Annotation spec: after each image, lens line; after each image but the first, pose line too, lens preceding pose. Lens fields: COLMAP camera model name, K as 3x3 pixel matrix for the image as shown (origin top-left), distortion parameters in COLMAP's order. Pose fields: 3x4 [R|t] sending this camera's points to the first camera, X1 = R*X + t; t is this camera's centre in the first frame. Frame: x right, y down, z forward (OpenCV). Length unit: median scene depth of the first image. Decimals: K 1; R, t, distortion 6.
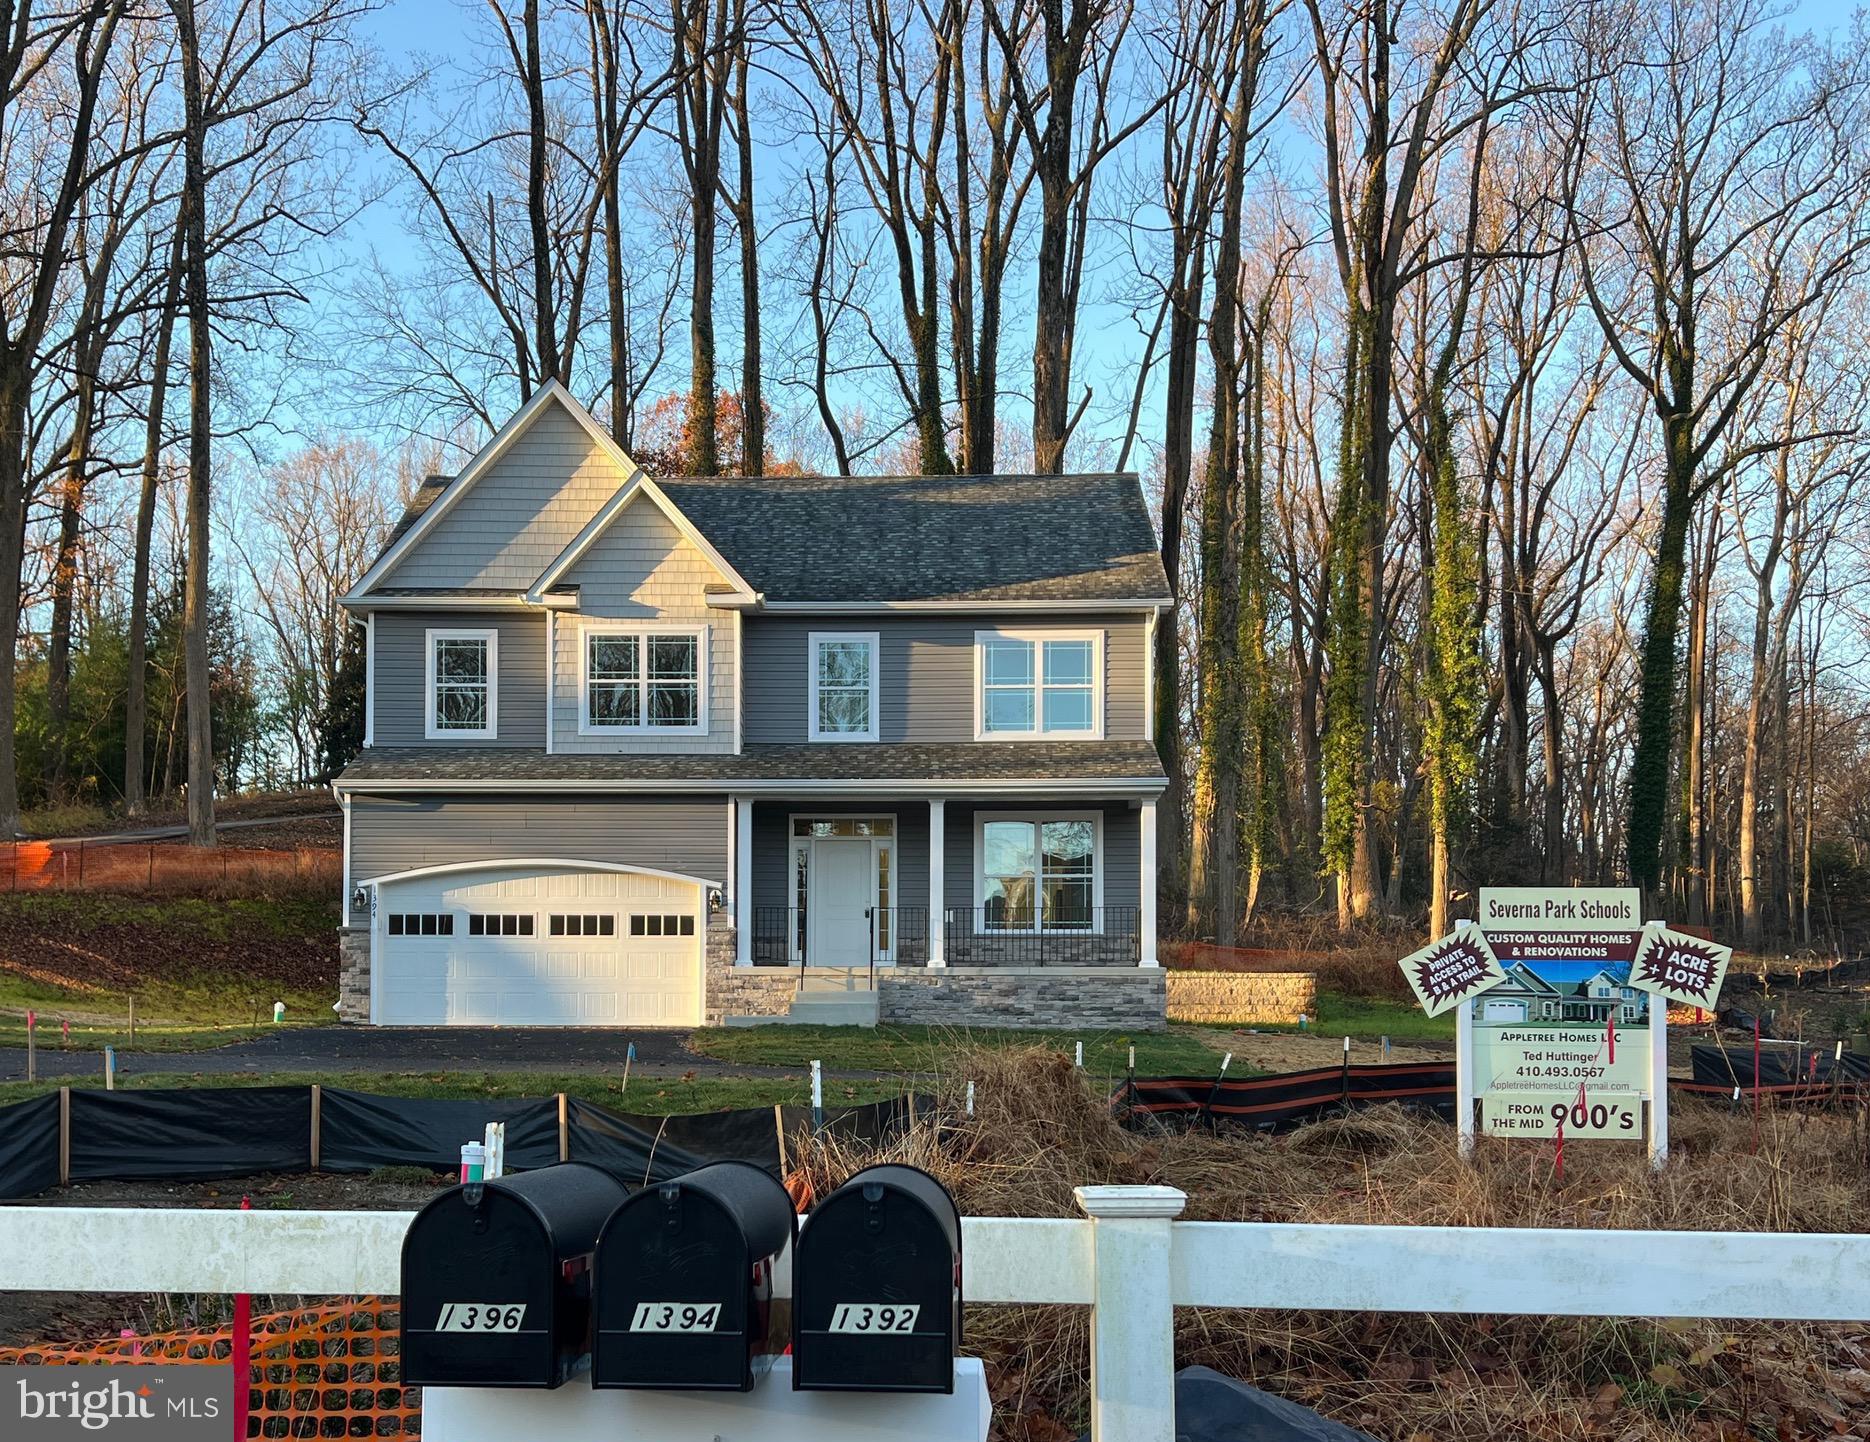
lens RADIAL K [[2048.6, 0, 854.2], [0, 2048.6, 981.1], [0, 0, 1]] dist [0.225445, -0.879130]
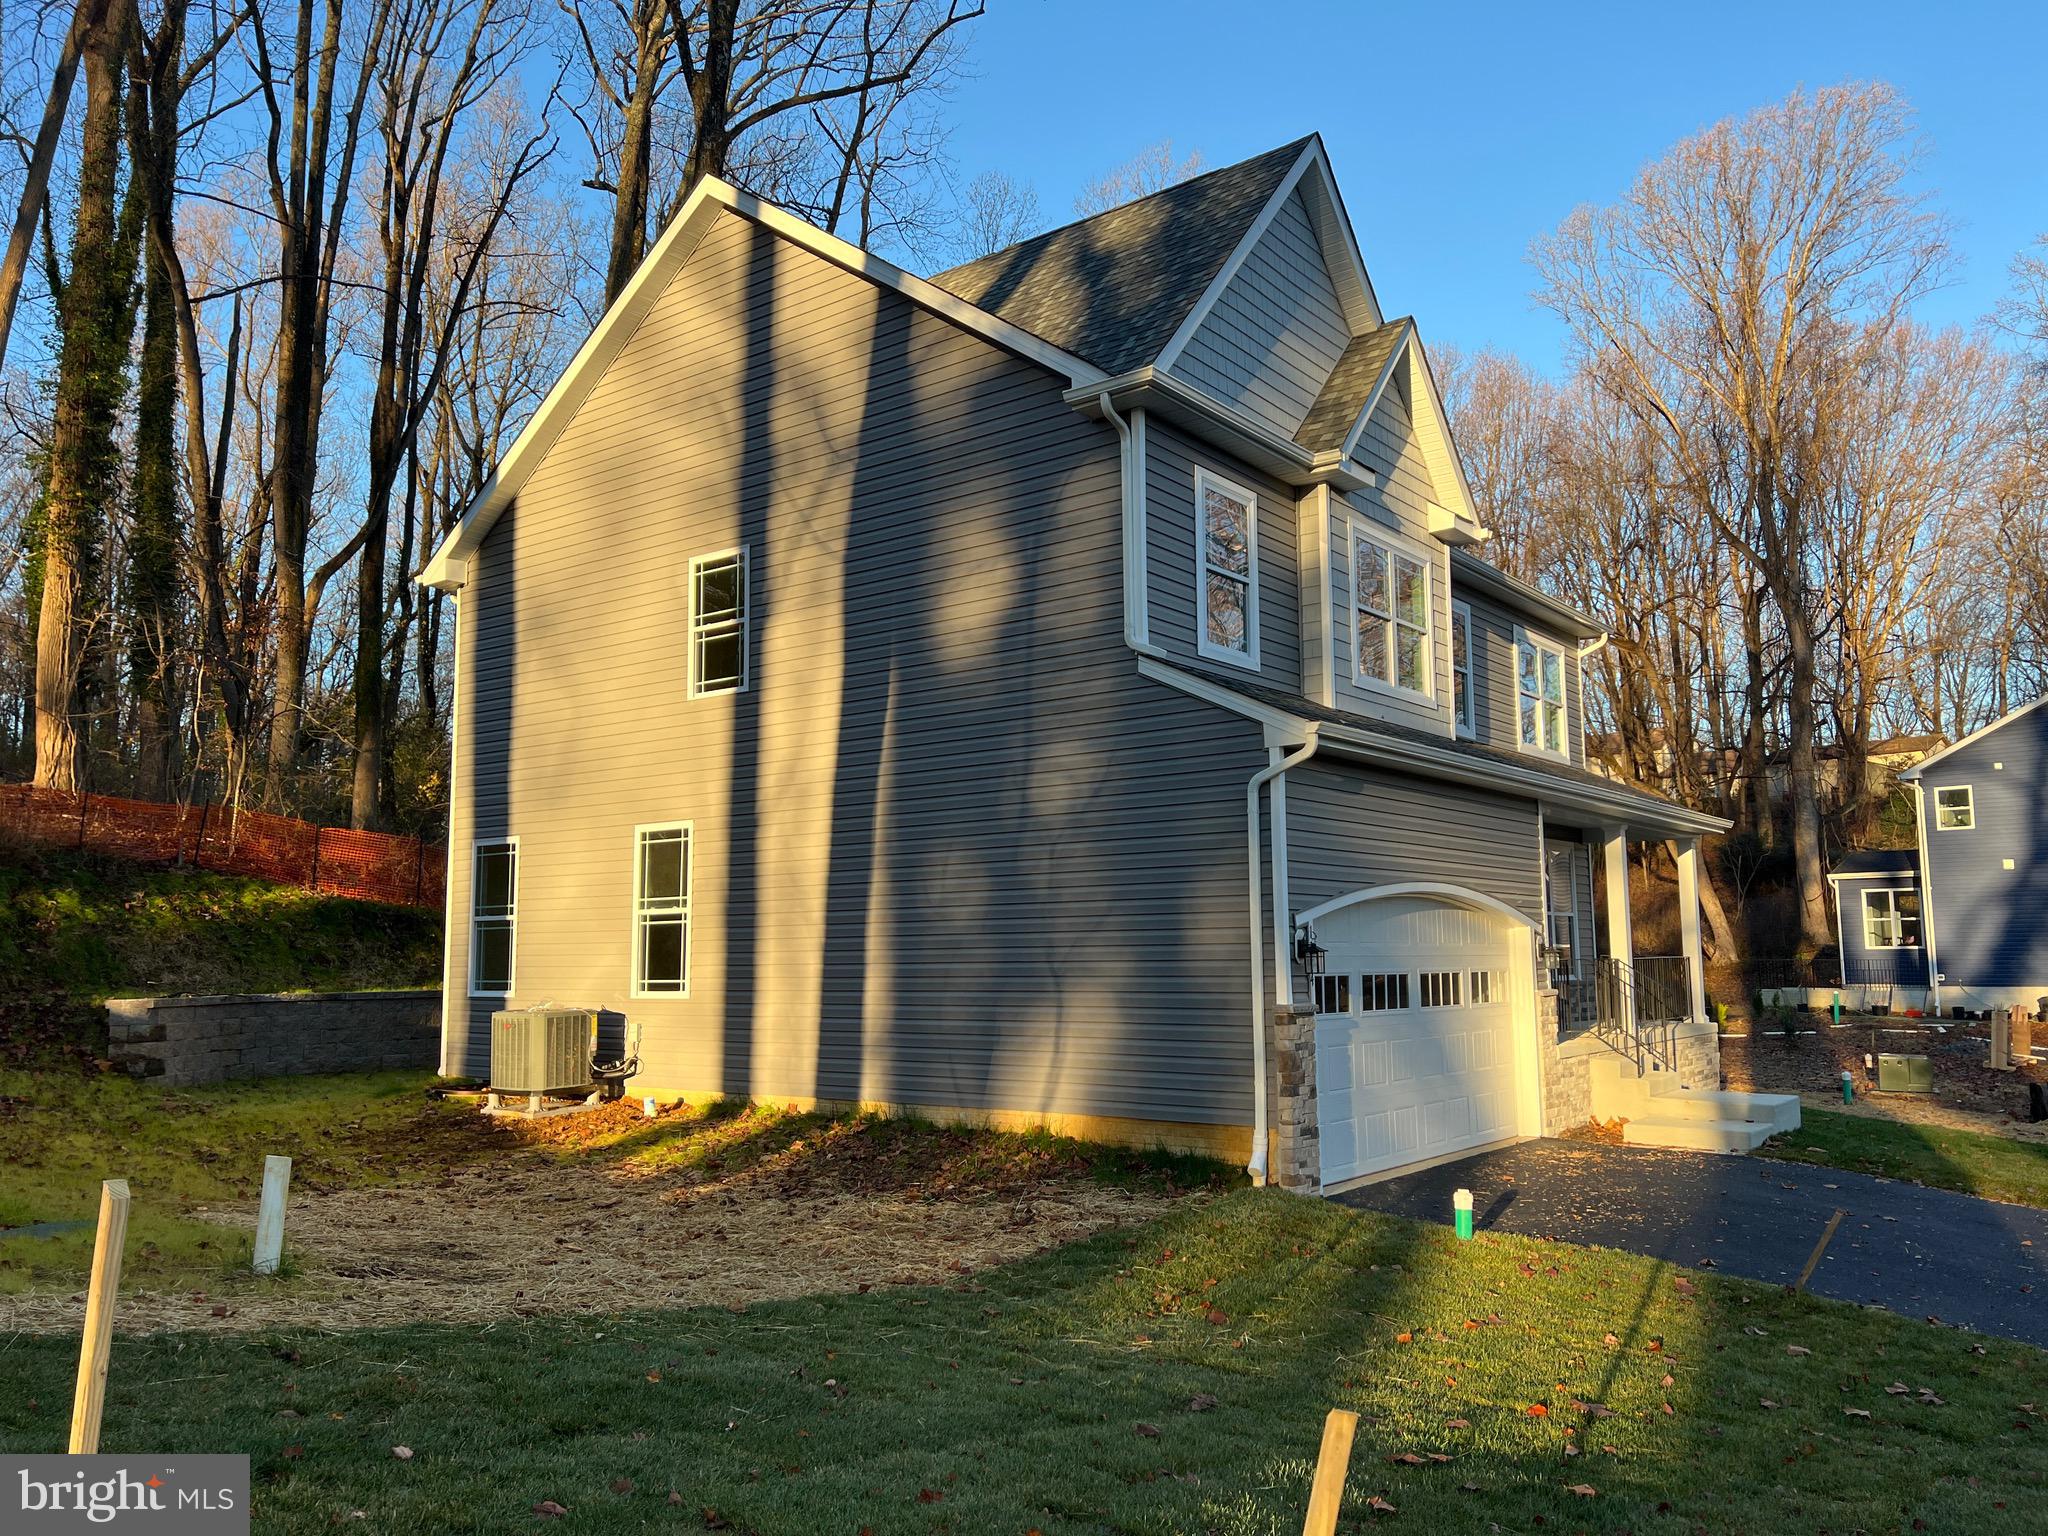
lens RADIAL K [[1530.1, 0, 1031.0], [0, 1530.1, 776.0], [0, 0, 1]] dist [0.110306, -0.197057]
pose [[0.580761, 0.085817, 0.809538, -0.576922], [-0.020626, 0.995660, -0.090750, -0.045249], [-0.813813, 0.036007, 0.580011, 0.804312]]
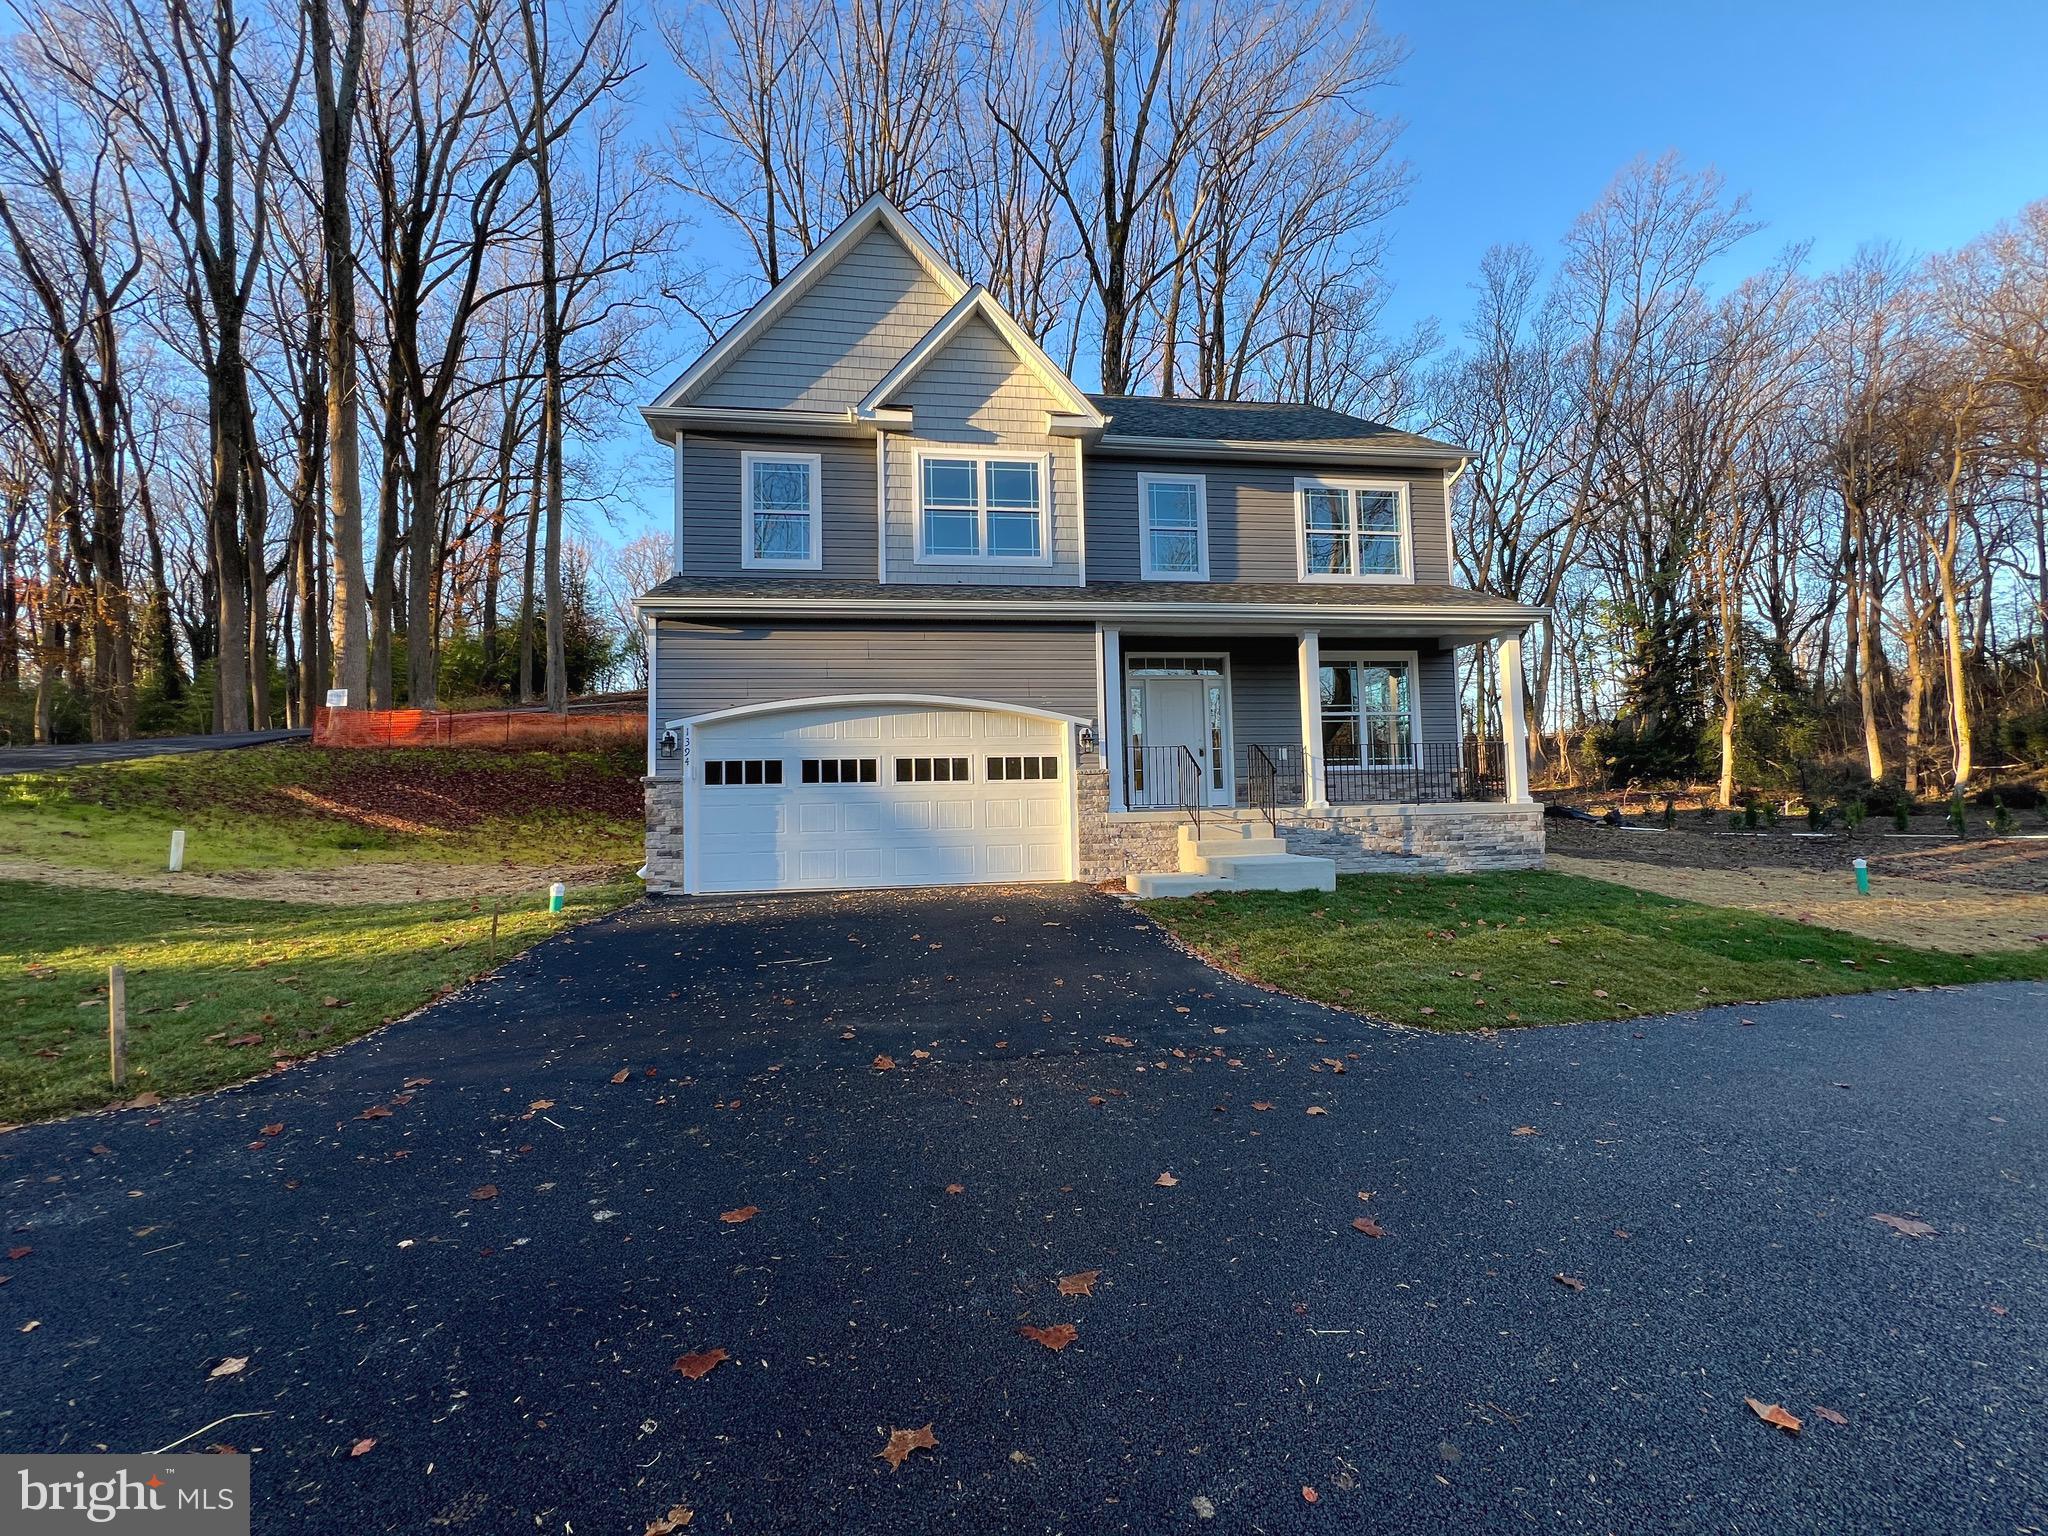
lens RADIAL K [[818.2, 0, 1017.4], [0, 818.2, 770.8], [0, 0, 1]] dist [0.000287, 0.000038]
pose [[0.985395, -0.017007, 0.169432, -0.151735], [0.019641, 0.999711, -0.013878, -0.020476], [-0.169146, 0.017004, 0.985444, 0.631604]]
